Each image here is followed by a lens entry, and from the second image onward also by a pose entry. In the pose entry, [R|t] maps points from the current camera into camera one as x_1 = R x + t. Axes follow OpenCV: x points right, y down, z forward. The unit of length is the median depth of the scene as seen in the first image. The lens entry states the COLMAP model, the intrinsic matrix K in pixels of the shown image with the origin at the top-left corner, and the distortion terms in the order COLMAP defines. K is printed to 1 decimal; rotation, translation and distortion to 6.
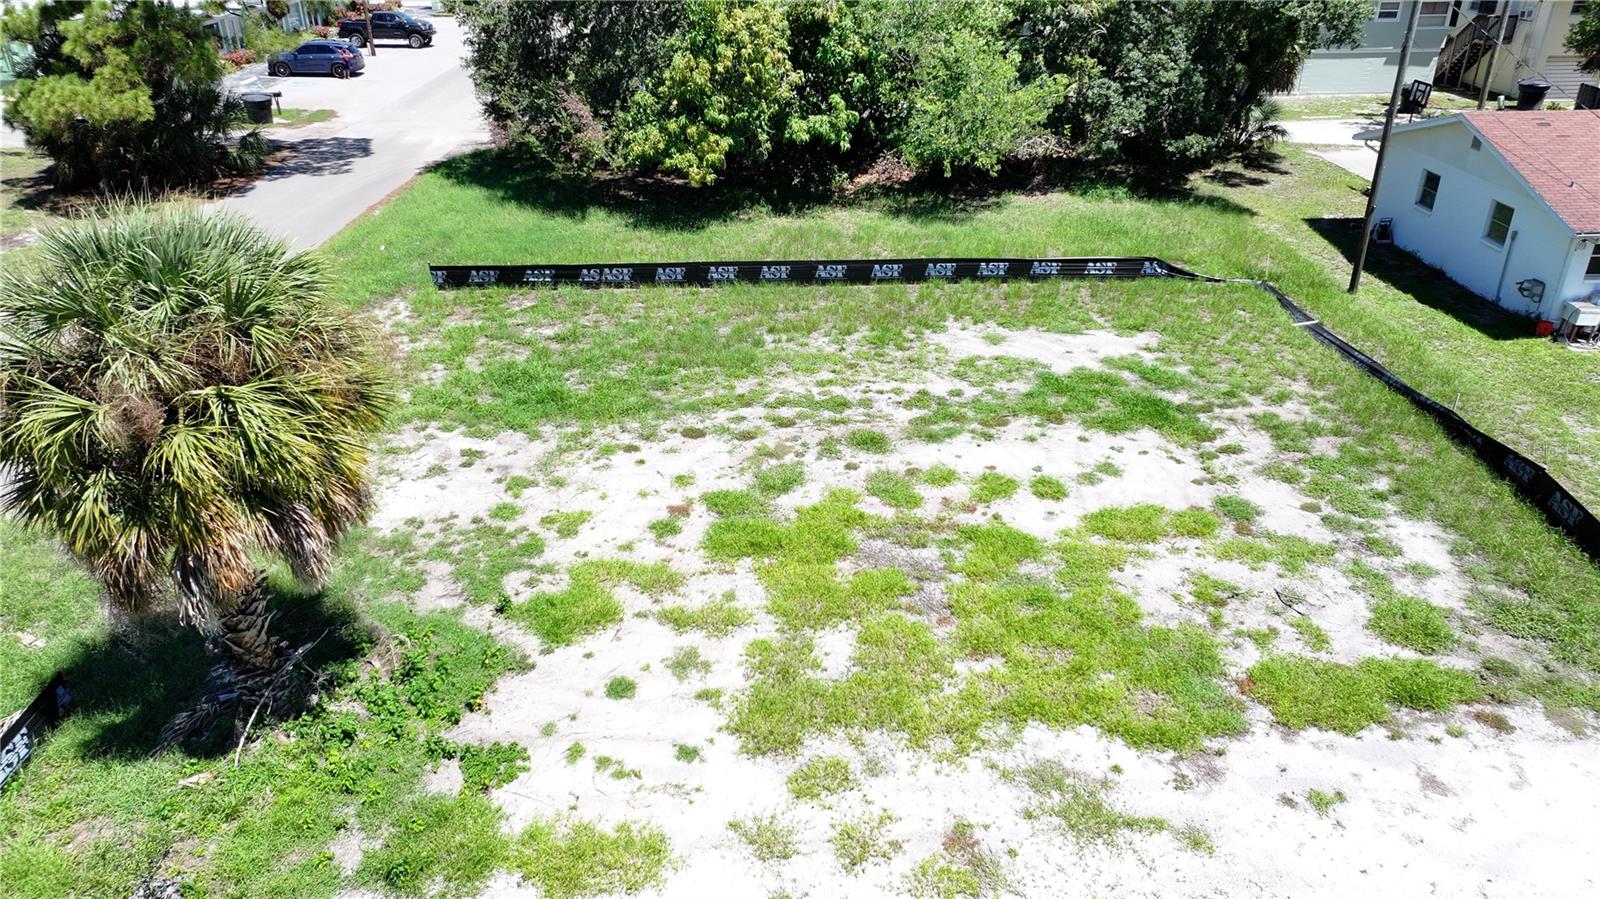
lens RADIAL K [[1120.8, 0, 808.4], [0, 1120.8, 451.7], [0, 0, 1]] dist [0.001362, 0.020176]
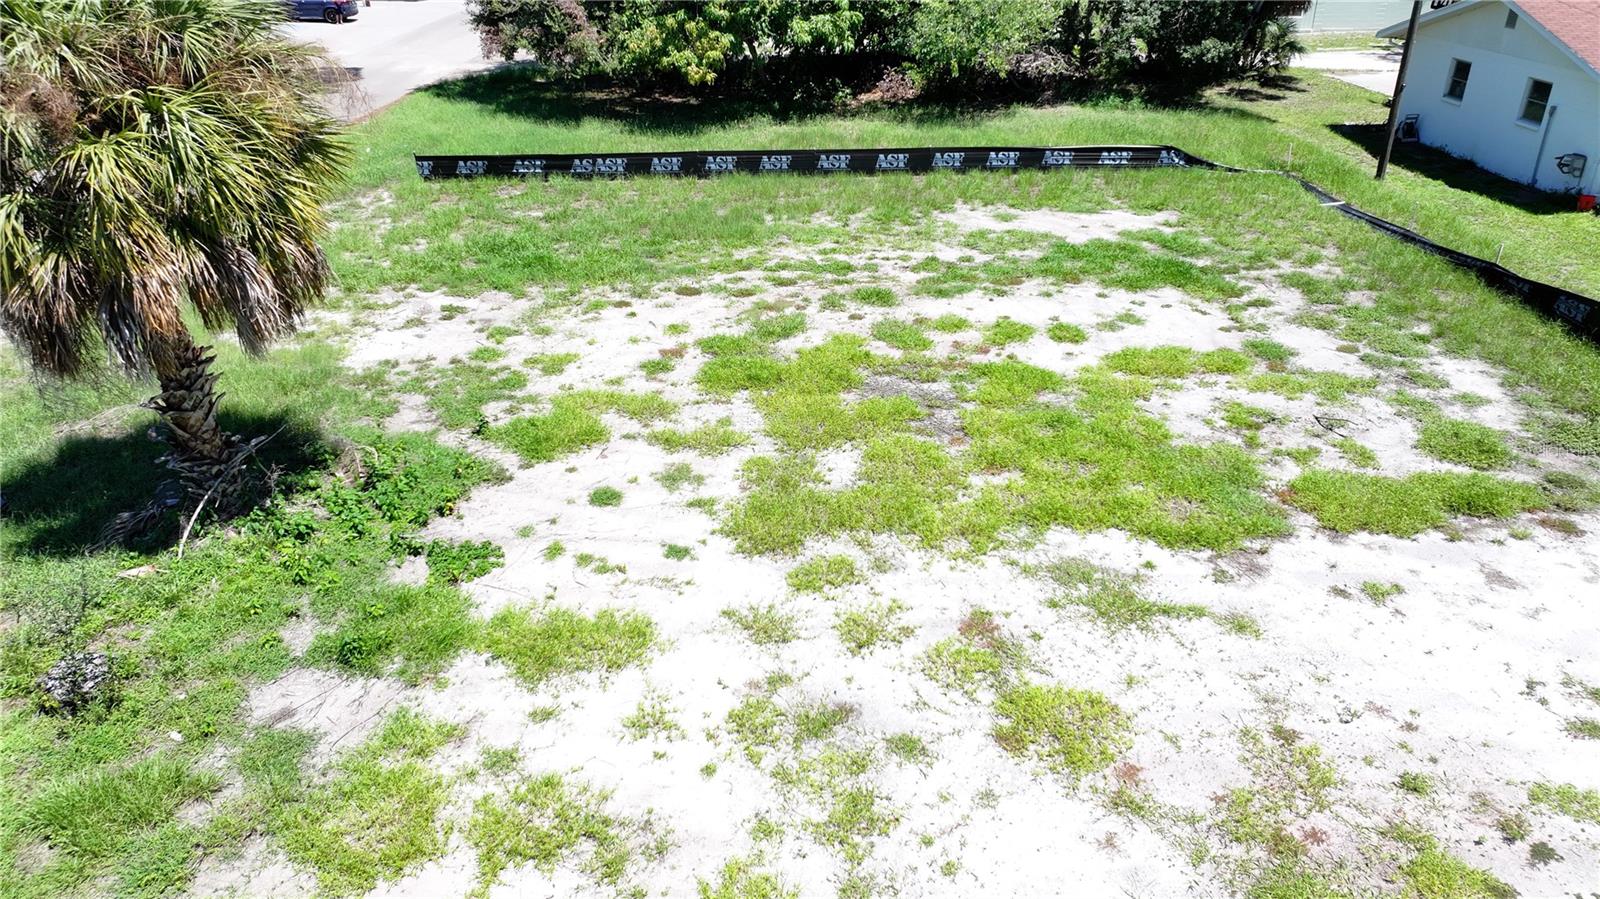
lens RADIAL K [[1120.8, 0, 808.4], [0, 1120.8, 451.7], [0, 0, 1]] dist [0.001362, 0.020176]
pose [[0.999998, -0.000293, -0.002039, 0.000431], [0.000290, 0.999999, -0.001410, 0.142467], [0.002040, 0.001409, 0.999997, 0.067712]]
